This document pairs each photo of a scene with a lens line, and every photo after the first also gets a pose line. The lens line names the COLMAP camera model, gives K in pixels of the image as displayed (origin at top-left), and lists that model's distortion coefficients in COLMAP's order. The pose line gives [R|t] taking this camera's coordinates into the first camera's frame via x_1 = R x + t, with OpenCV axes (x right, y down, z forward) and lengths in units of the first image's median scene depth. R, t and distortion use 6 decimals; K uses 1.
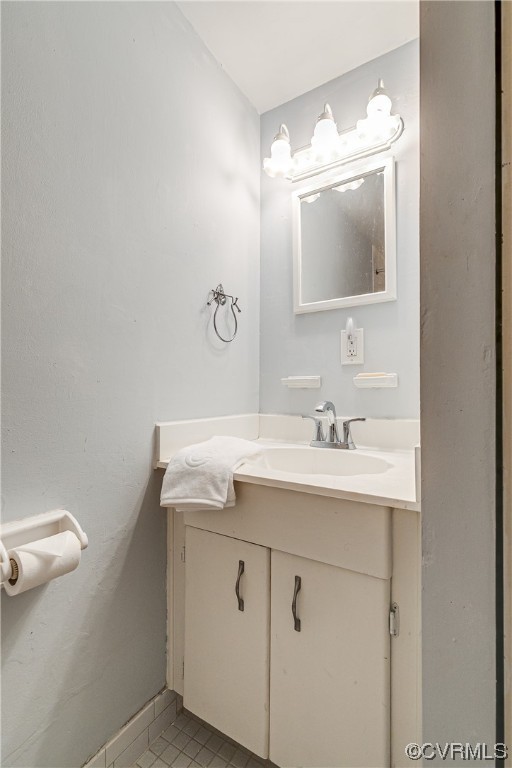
lens RADIAL K [[347.5, 0, 257.2], [0, 347.5, 390.3], [0, 0, 1]] dist [0.021083, -0.005222]
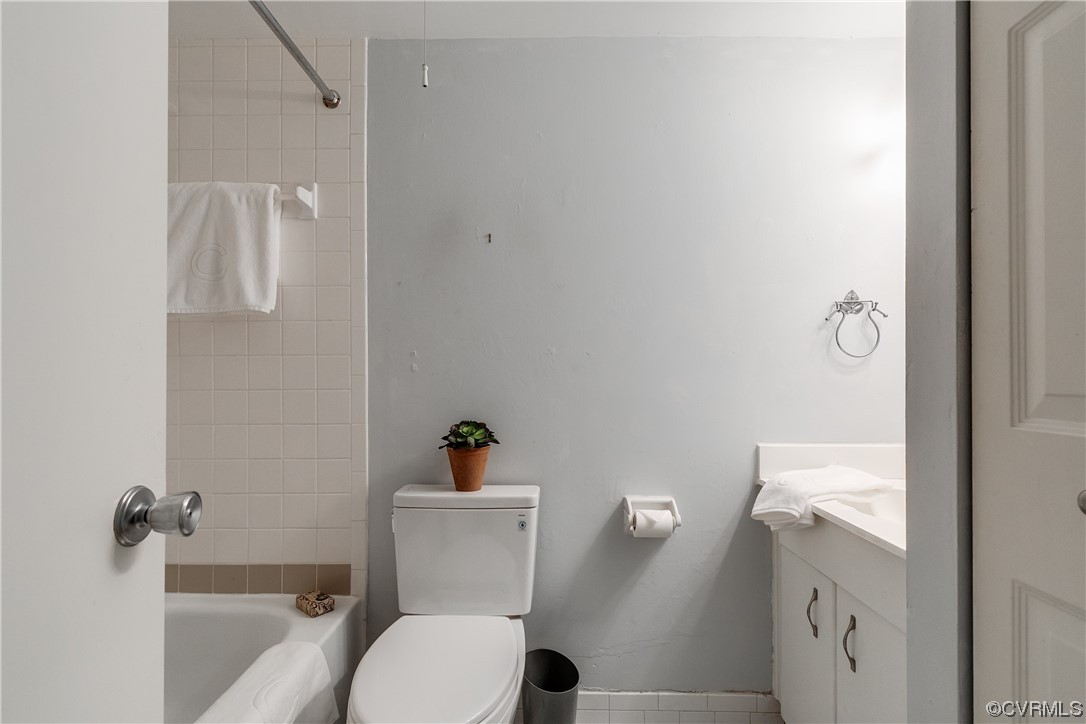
lens RADIAL K [[491.4, 0, 544.9], [0, 491.4, 369.7], [0, 0, 1]] dist [0.021083, -0.005222]
pose [[0.521144, -0.016842, -0.853303, 0.699929], [0.002520, 0.999831, -0.018195, -0.111026], [0.853465, 0.007332, 0.521098, -0.382451]]
